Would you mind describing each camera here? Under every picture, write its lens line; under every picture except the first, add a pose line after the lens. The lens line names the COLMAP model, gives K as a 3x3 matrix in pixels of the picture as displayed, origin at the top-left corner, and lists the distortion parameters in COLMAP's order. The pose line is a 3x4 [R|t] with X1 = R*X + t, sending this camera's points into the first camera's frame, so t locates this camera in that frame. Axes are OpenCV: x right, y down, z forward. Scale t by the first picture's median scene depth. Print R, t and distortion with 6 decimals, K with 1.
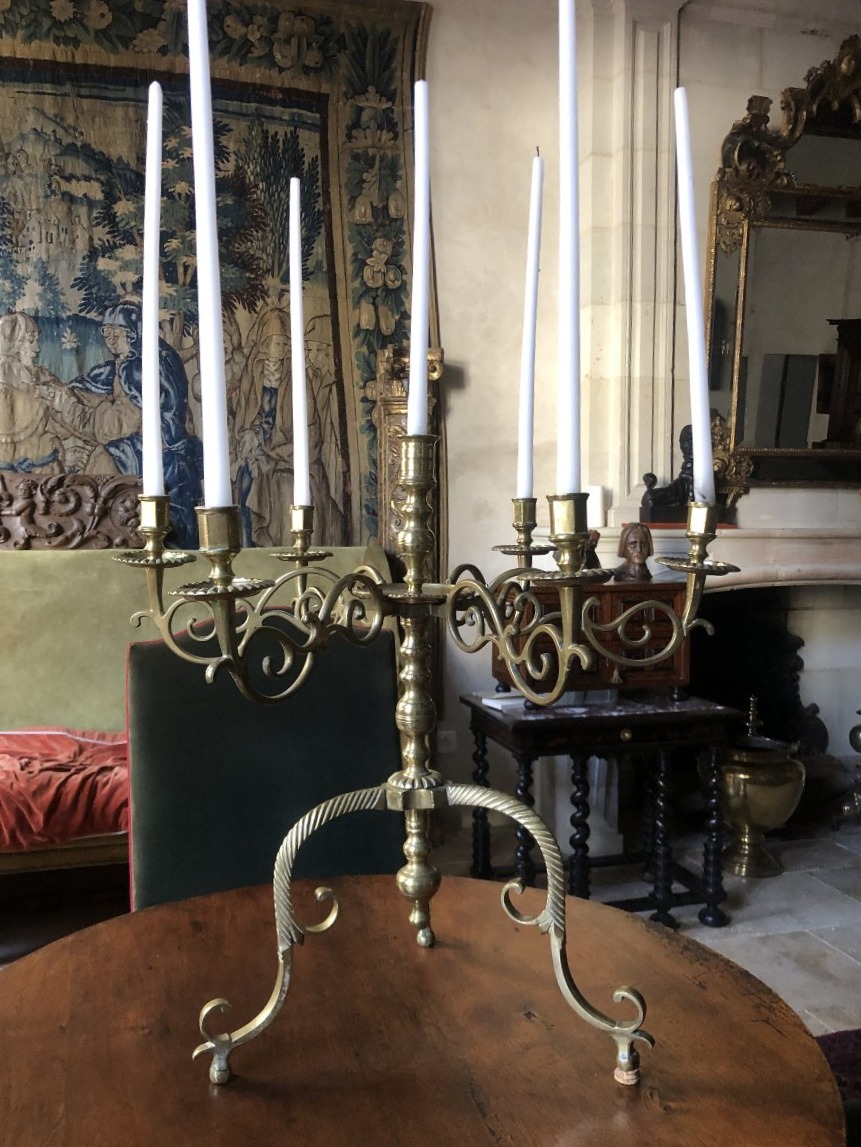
lens RADIAL K [[1010.6, 0, 427.1], [0, 1010.6, 566.2], [0, 0, 1]] dist [0.007175, -0.041445]
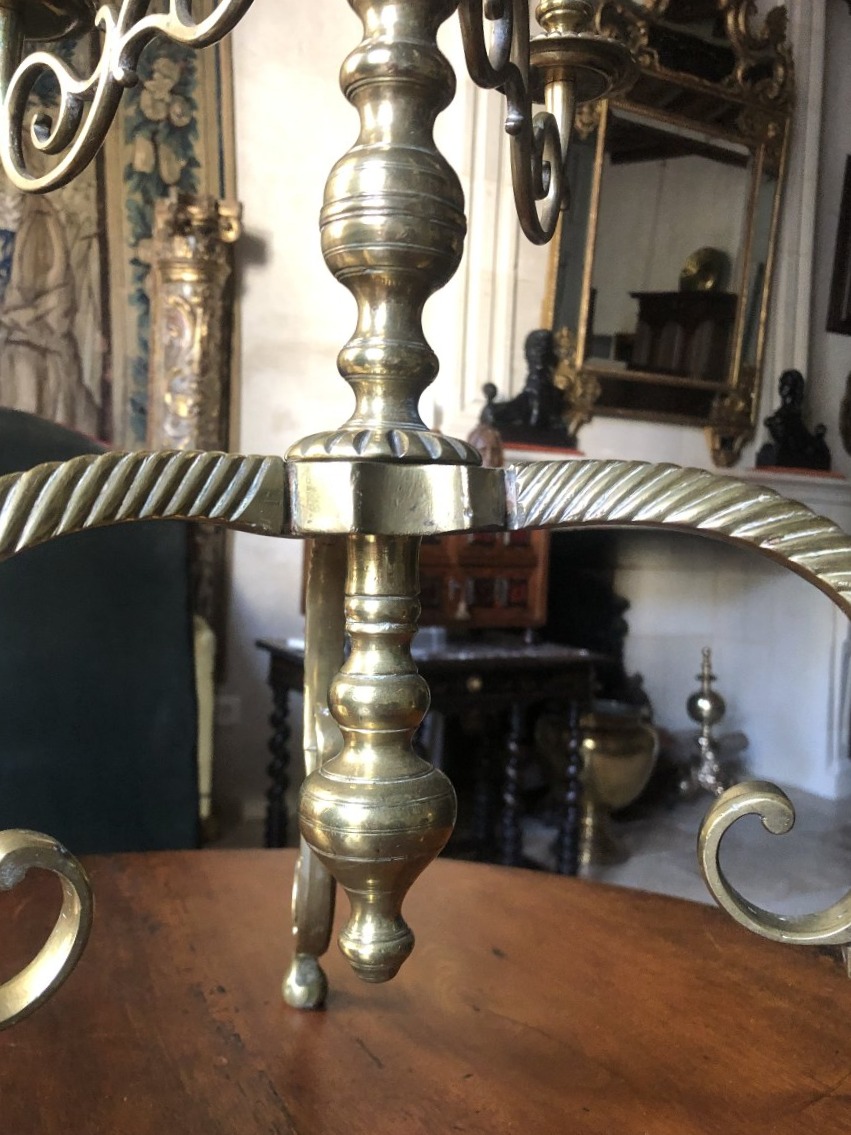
lens RADIAL K [[1000.0, 0, 425.9], [0, 1000.0, 562.7], [0, 0, 1]] dist [0.007175, -0.041445]
pose [[0.971107, 0.034723, 0.236103, -0.019067], [-0.031049, 0.999332, -0.019262, 0.072713], [-0.236614, 0.011374, 0.971537, 0.212418]]
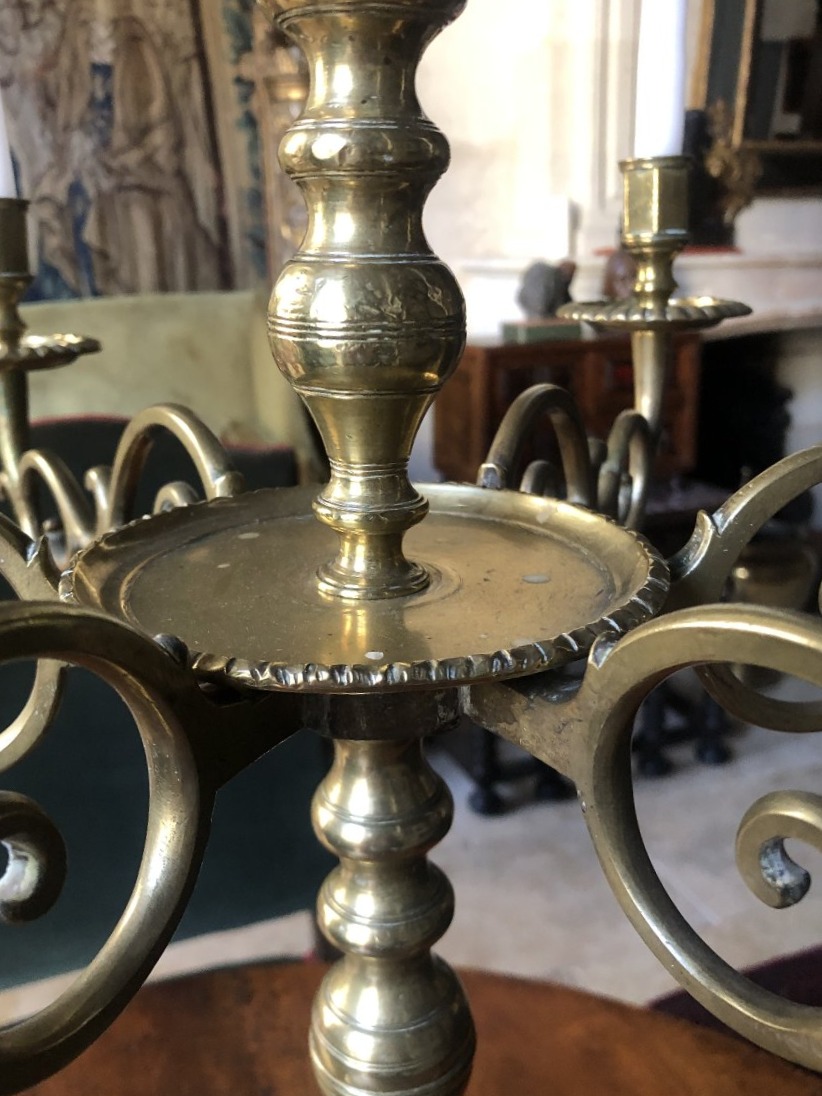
lens RADIAL K [[1011.0, 0, 409.8], [0, 1011.0, 541.3], [0, 0, 1]] dist [-0.017111, 0.000000]
pose [[0.996574, -0.046603, 0.068319, -0.005236], [0.029766, 0.972869, 0.229434, -0.007971], [-0.077158, -0.226615, 0.970923, 0.229822]]
